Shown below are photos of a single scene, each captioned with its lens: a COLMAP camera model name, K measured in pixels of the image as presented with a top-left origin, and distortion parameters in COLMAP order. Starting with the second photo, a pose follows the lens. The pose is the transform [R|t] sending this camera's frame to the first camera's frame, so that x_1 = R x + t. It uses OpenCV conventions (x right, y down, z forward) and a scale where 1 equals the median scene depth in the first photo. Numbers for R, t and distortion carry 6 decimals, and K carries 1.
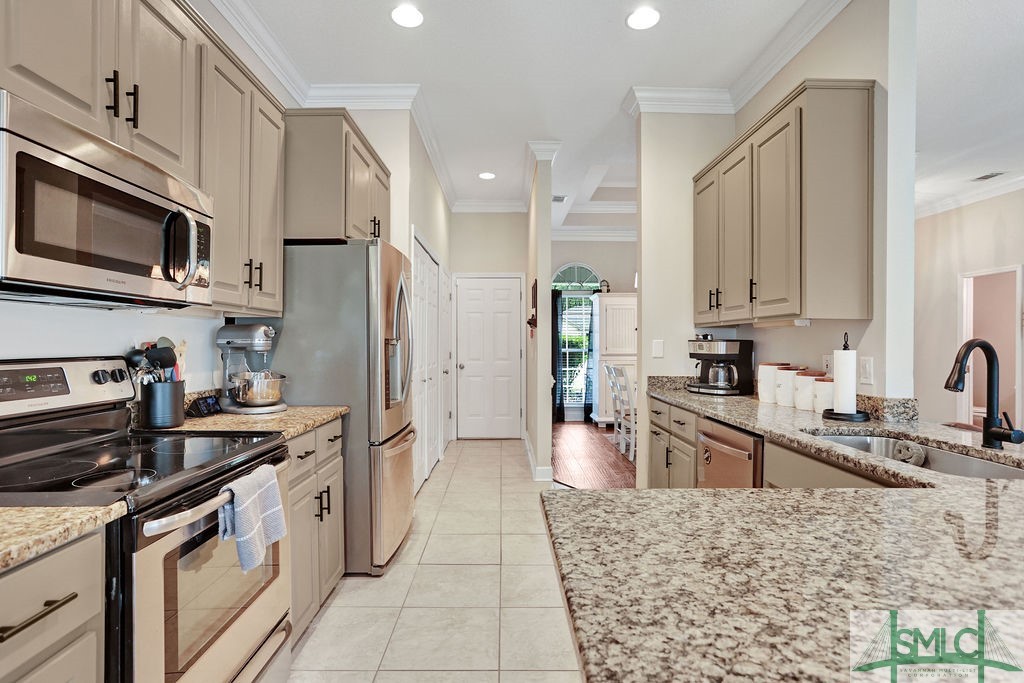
lens RADIAL K [[504.9, 0, 508.3], [0, 504.9, 344.9], [0, 0, 1]] dist [-0.030566, 0.013136]
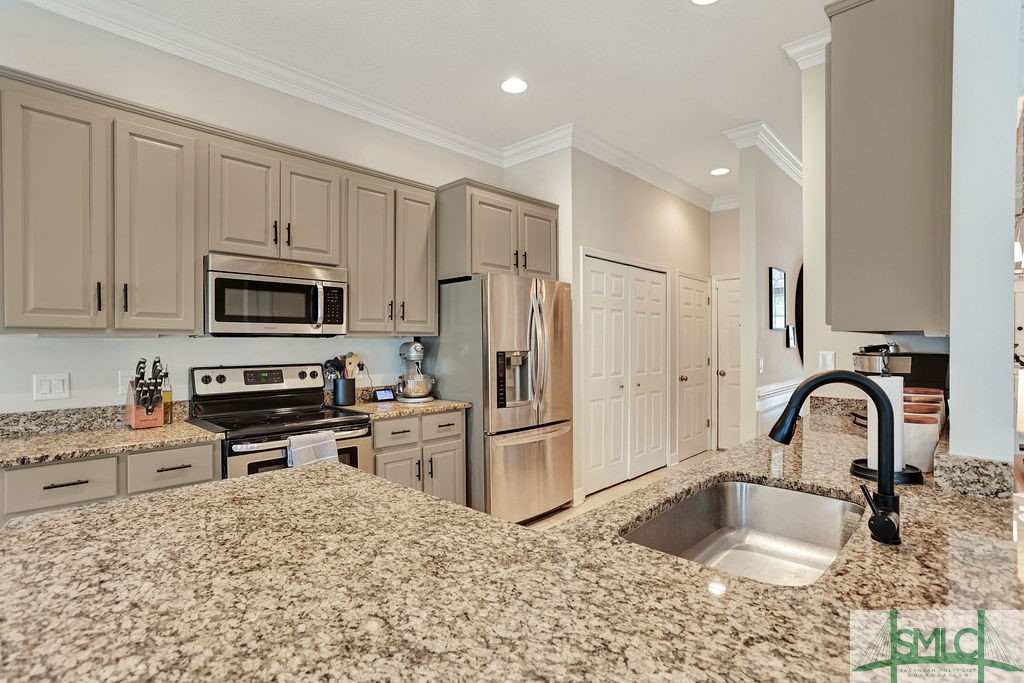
lens RADIAL K [[504.9, 0, 504.2], [0, 504.9, 346.5], [0, 0, 1]] dist [-0.030566, 0.013136]
pose [[0.708203, 0.000827, -0.706008, 1.067095], [0.003374, 0.999984, 0.004556, -0.049567], [0.706001, -0.005609, 0.708189, 0.192384]]
